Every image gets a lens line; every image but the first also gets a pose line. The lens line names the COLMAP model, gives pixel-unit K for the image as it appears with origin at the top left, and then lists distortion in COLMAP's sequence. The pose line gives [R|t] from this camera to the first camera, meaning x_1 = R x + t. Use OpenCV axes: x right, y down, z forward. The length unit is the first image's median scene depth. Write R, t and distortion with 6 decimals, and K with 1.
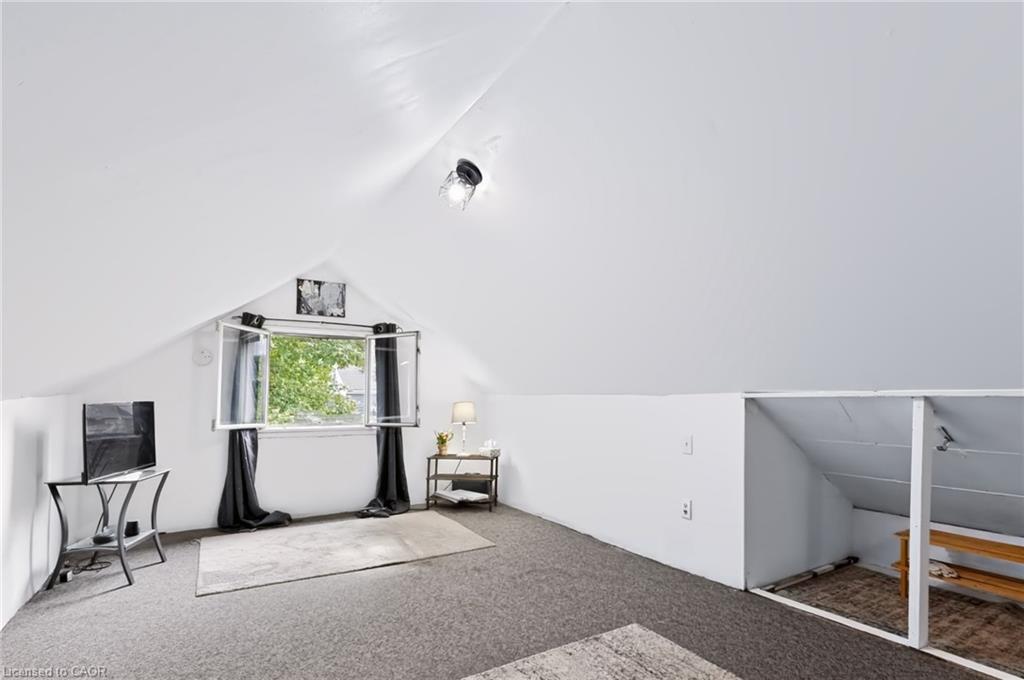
lens RADIAL K [[506.6, 0, 510.2], [0, 506.6, 378.4], [0, 0, 1]] dist [0.001142, 0.000213]
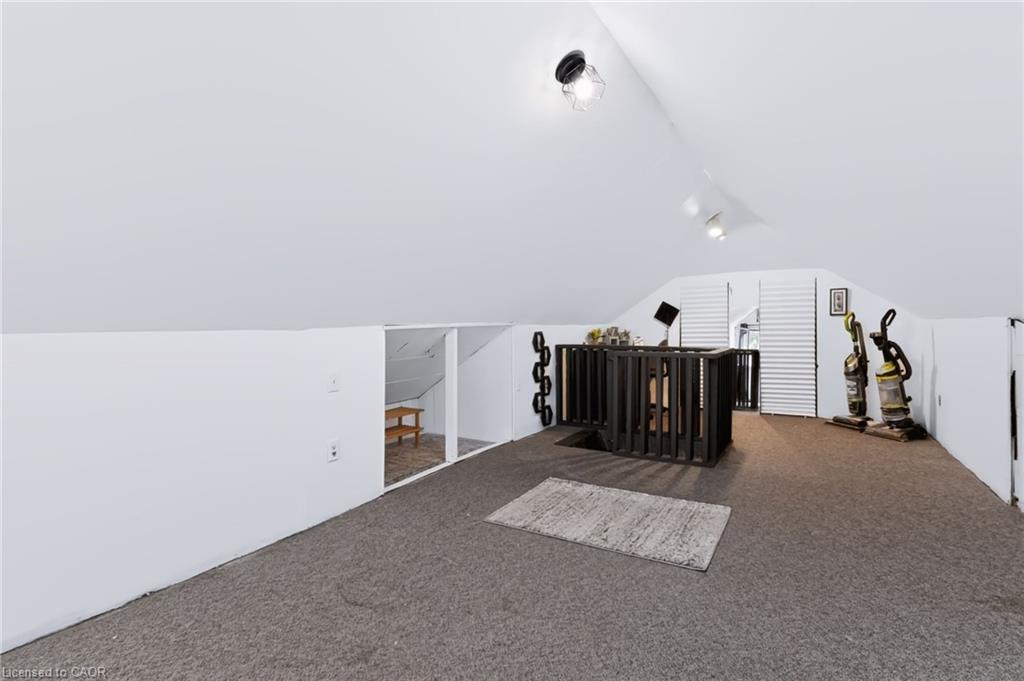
lens RADIAL K [[490.3, 0, 512.0], [0, 490.3, 340.5], [0, 0, 1]] dist [0.001930, 0.000532]
pose [[-0.473186, -0.018640, 0.880765, -0.672858], [-0.012316, 0.999818, 0.014543, 0.042531], [-0.880876, -0.003967, -0.473330, 1.276800]]
